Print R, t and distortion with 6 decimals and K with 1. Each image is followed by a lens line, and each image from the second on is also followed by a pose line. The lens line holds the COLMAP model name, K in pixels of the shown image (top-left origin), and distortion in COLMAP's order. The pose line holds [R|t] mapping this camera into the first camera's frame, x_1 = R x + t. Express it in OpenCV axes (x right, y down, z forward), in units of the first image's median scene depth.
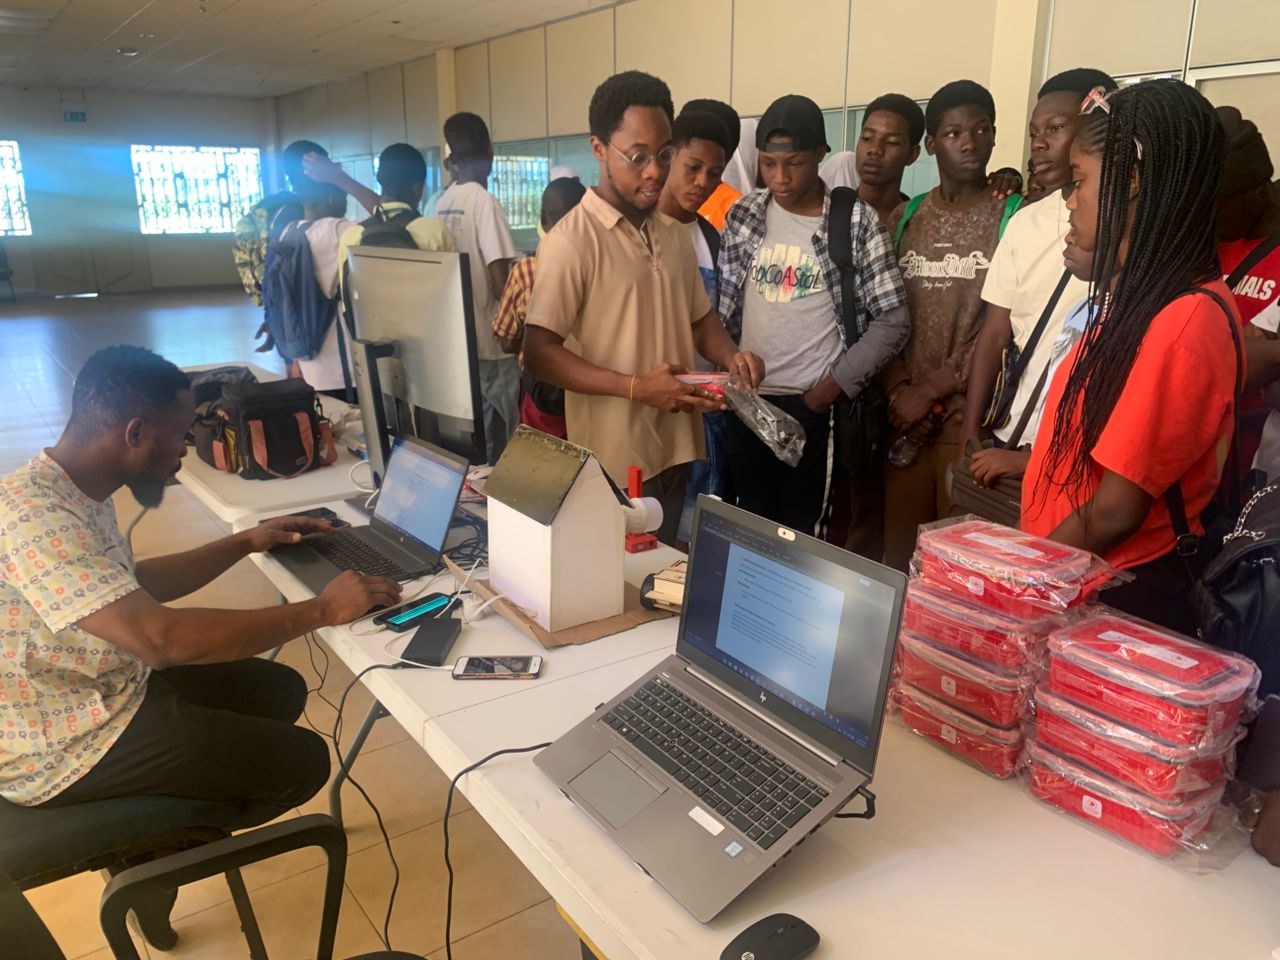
lens RADIAL K [[941.0, 0, 640.0], [0, 941.0, 480.0], [0, 0, 1]] dist [-0.022441, 0.000161]
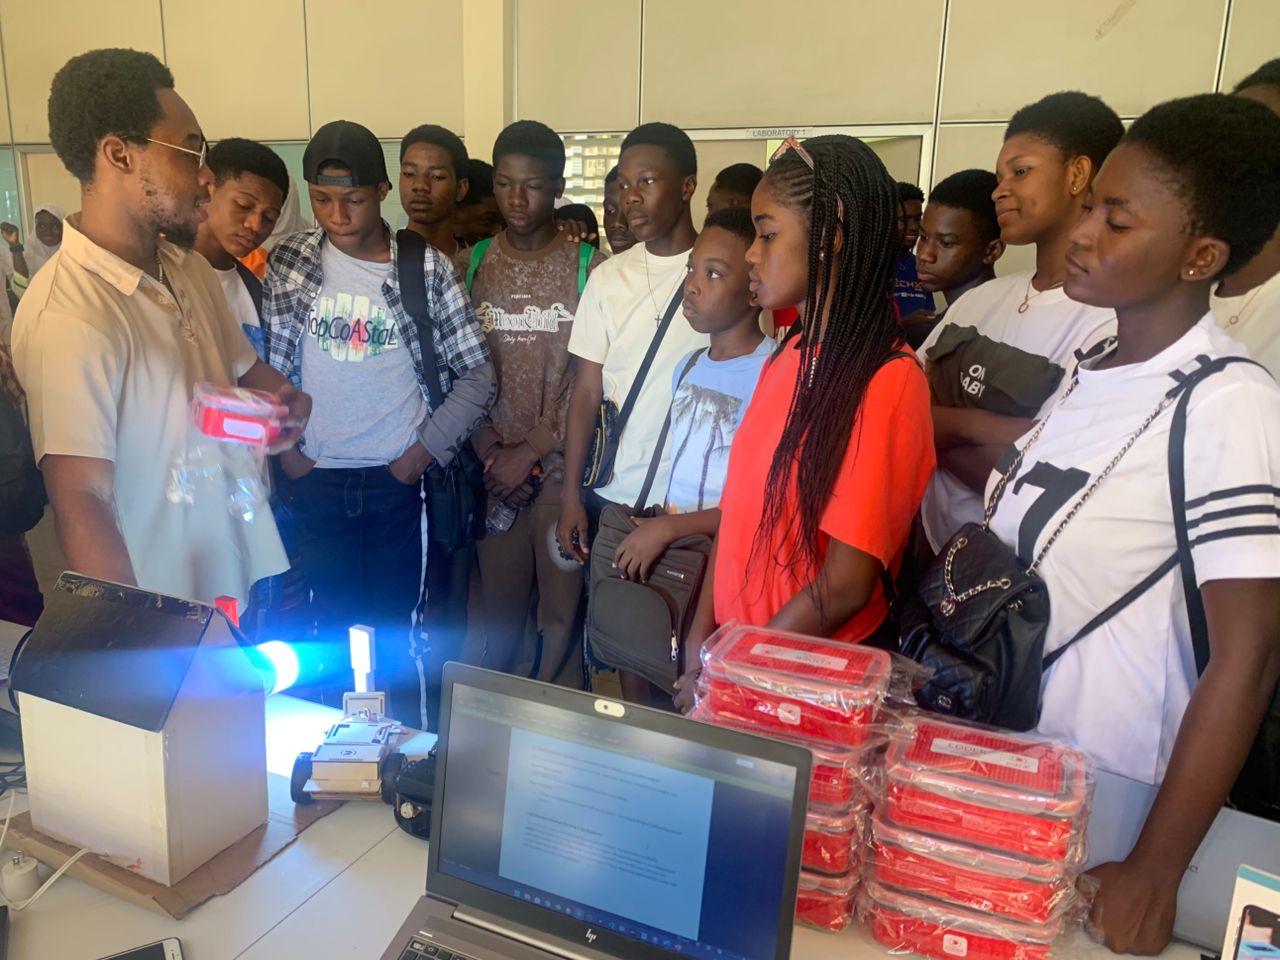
lens RADIAL K [[941.0, 0, 640.0], [0, 941.0, 480.0], [0, 0, 1]] dist [-0.022441, 0.000161]
pose [[0.854538, -0.085165, 0.512359, -0.073056], [0.107354, 0.994125, -0.013807, -0.042386], [-0.508173, 0.066802, 0.858660, 0.144055]]
